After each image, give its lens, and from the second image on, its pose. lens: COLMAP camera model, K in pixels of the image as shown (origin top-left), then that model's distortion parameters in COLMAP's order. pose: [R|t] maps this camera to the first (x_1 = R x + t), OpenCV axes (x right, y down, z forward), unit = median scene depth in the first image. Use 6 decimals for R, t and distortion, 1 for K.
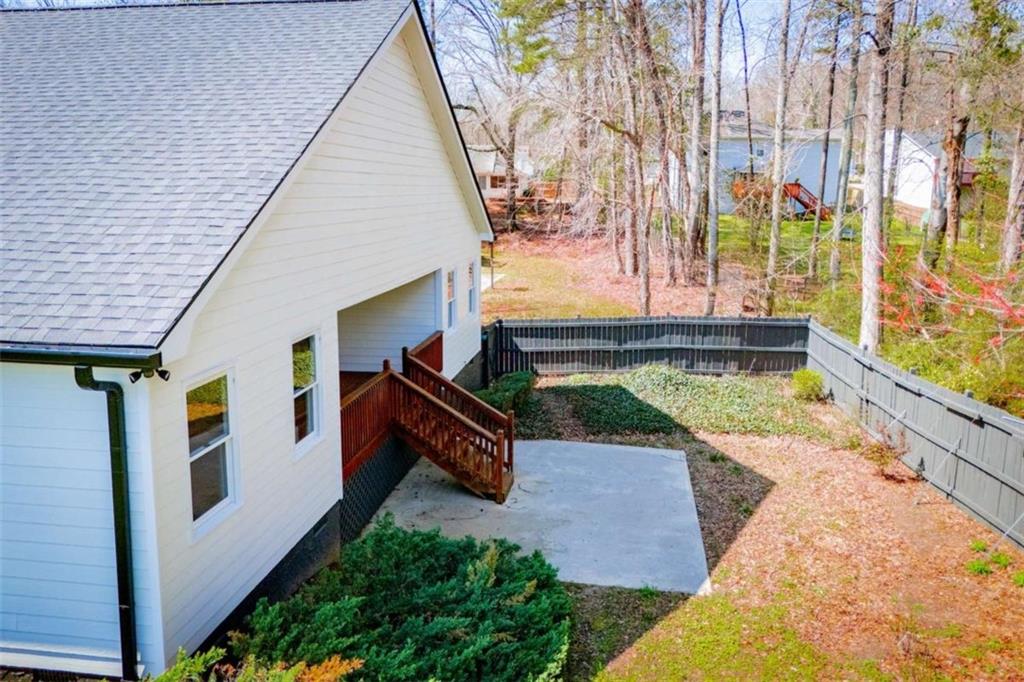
lens RADIAL K [[760.4, 0, 508.4], [0, 760.4, 294.7], [0, 0, 1]] dist [0.000414, -0.000154]
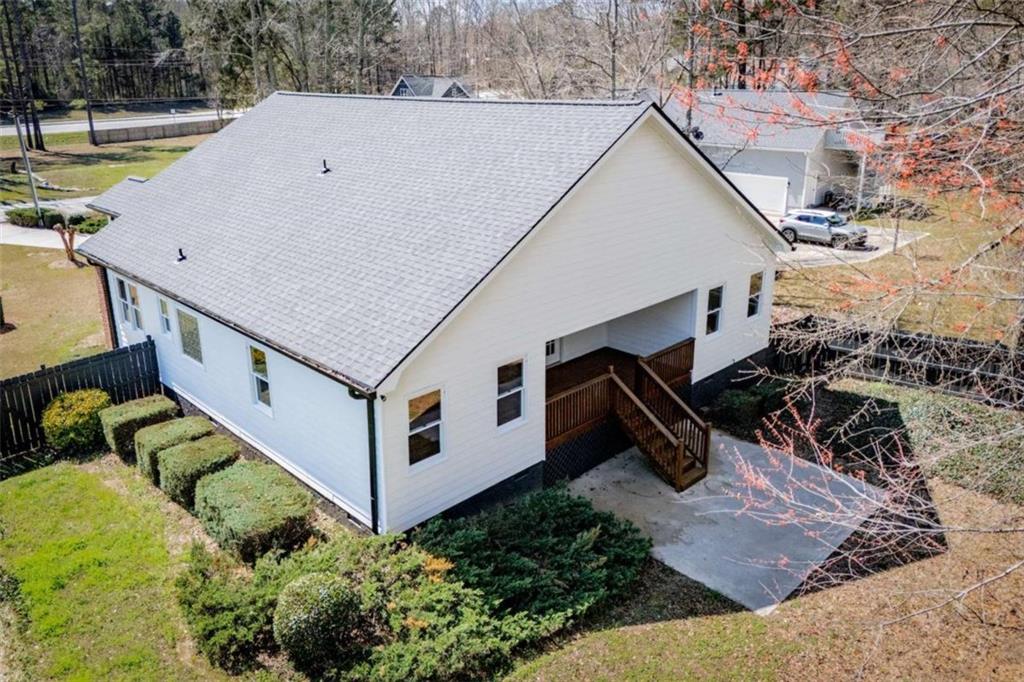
lens RADIAL K [[752.0, 0, 509.4], [0, 752.0, 294.4], [0, 0, 1]] dist [0.082342, -0.078512]
pose [[0.825723, 0.161259, -0.540534, 0.512518], [-0.090124, 0.983671, 0.155788, -0.301737], [0.556830, -0.079922, 0.826773, -0.268896]]
